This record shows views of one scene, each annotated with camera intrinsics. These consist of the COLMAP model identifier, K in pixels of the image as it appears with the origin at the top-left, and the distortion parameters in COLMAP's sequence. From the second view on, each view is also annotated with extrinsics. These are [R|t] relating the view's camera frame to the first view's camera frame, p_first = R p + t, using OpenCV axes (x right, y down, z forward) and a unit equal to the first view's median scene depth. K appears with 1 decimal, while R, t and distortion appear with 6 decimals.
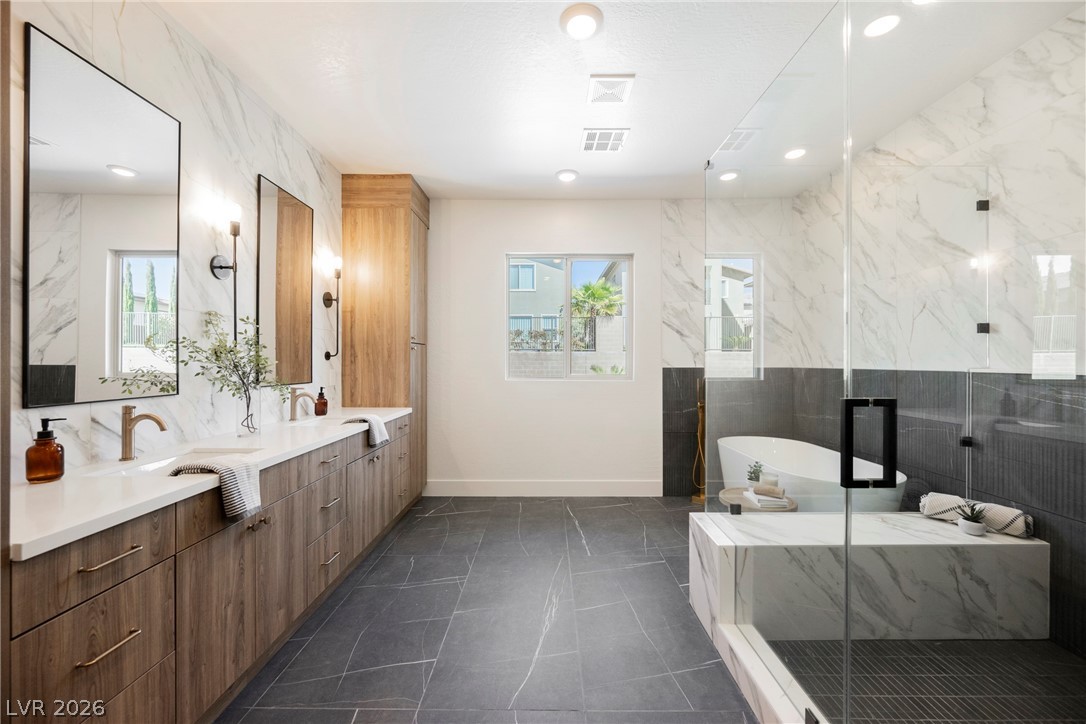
lens RADIAL K [[424.0, 0, 544.2], [0, 424.0, 361.8], [0, 0, 1]] dist [-0.001415, 0.000301]
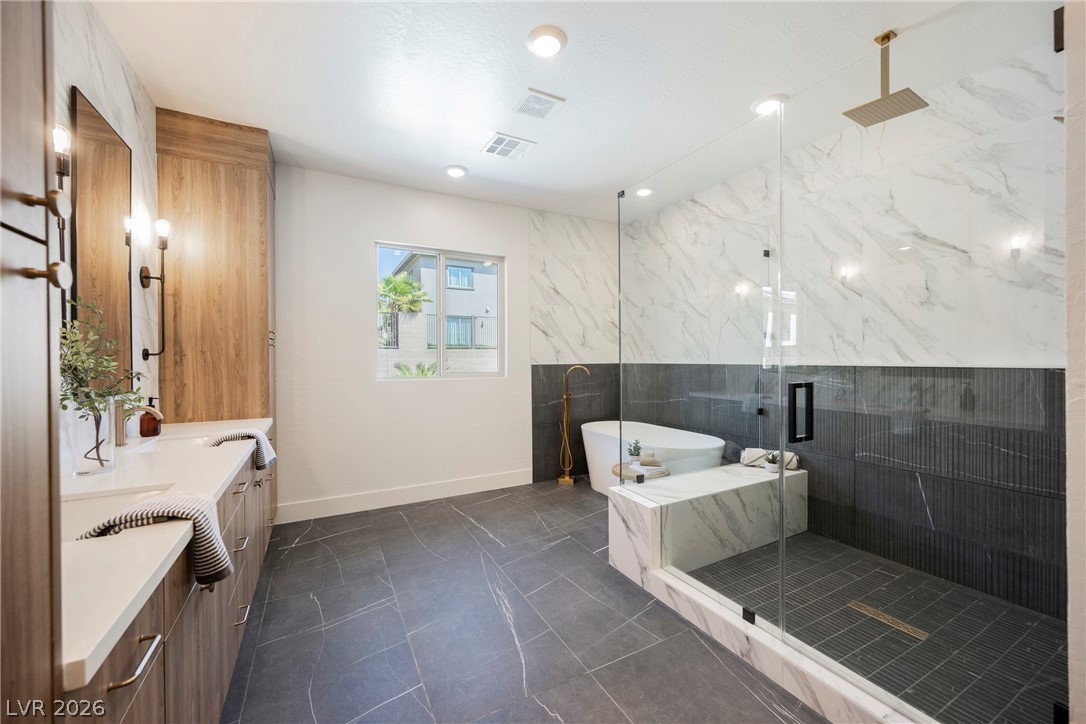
lens RADIAL K [[424.0, 0, 545.8], [0, 424.0, 361.5], [0, 0, 1]] dist [-0.001415, 0.000301]
pose [[0.879671, -0.009852, 0.475481, -0.268991], [0.007520, 0.999949, 0.006806, -0.002030], [-0.475523, -0.002412, 0.879700, 0.037130]]
